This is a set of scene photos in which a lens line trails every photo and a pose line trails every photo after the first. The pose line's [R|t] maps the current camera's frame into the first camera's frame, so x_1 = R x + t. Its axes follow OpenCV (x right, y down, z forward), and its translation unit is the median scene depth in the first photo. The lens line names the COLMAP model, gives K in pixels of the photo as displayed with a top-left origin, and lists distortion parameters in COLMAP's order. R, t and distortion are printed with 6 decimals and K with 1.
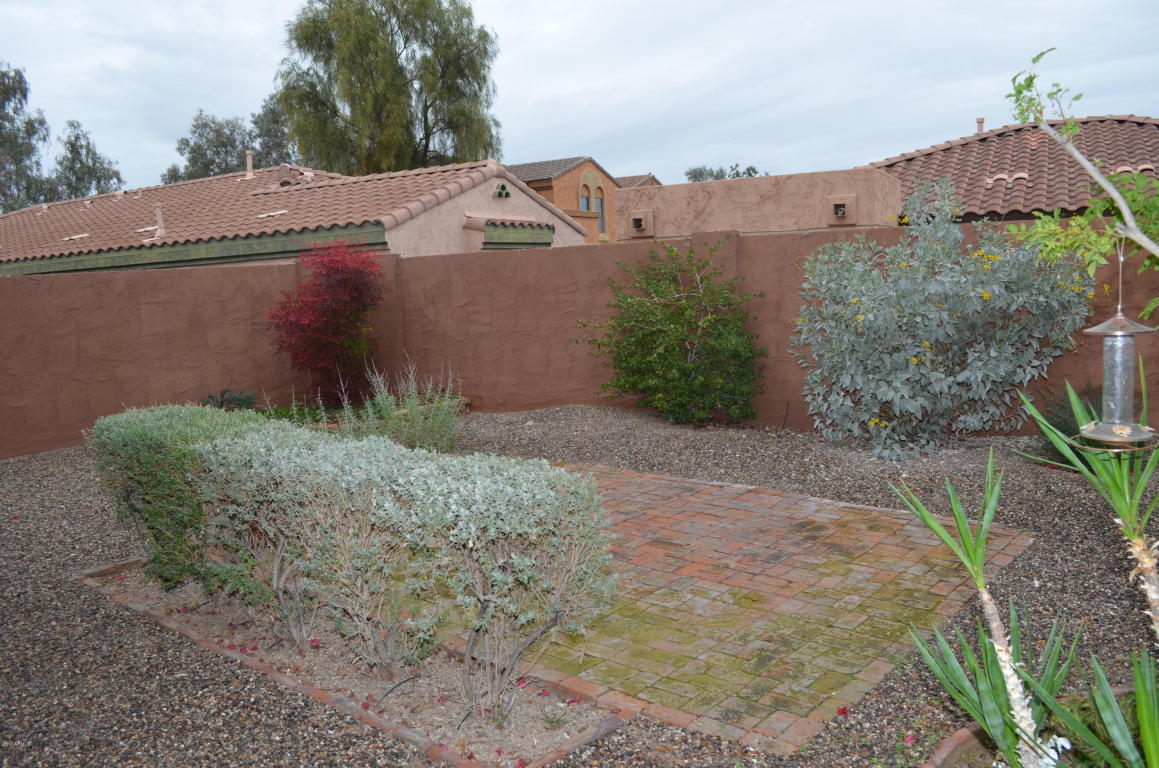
lens RADIAL K [[914.0, 0, 583.0], [0, 914.0, 400.1], [0, 0, 1]] dist [-0.079462, 0.008247]
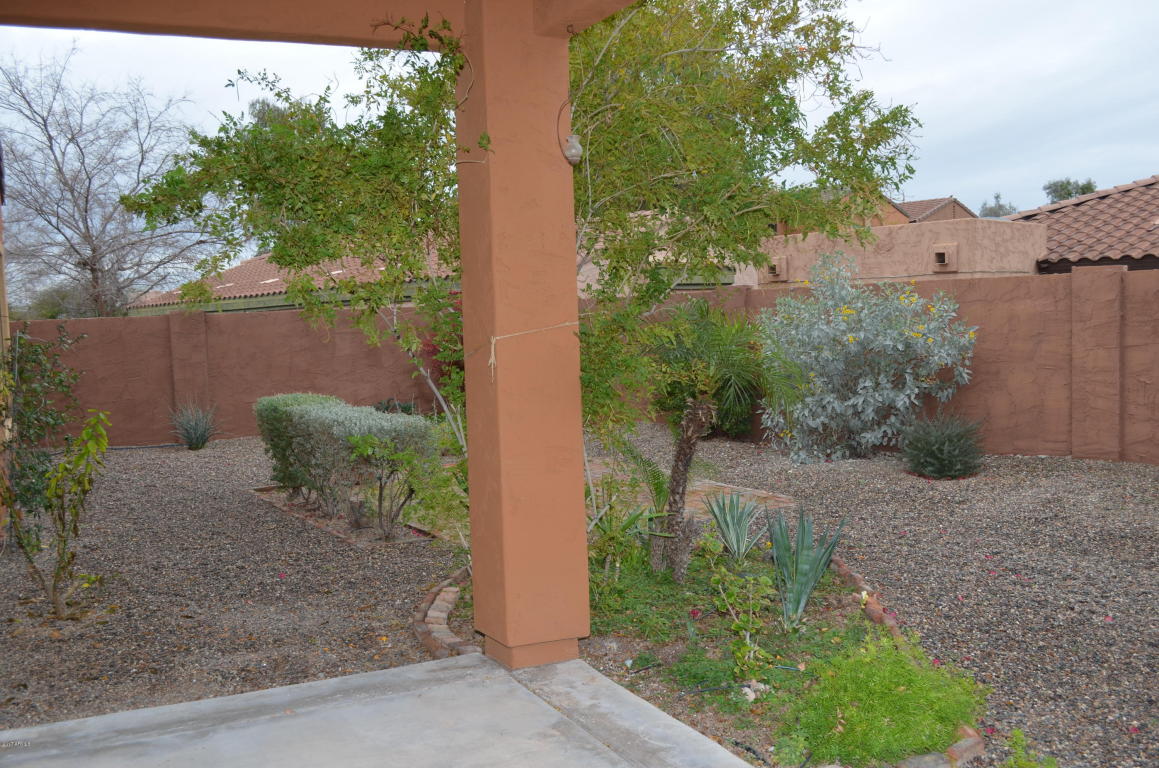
lens RADIAL K [[1097.0, 0, 584.6], [0, 1097.0, 382.4], [0, 0, 1]] dist [0.050771, 0.000160]
pose [[0.949194, 0.039144, -0.312248, 0.292141], [-0.060317, 0.996467, -0.058438, 0.033121], [0.308857, 0.074303, 0.948202, -0.328864]]
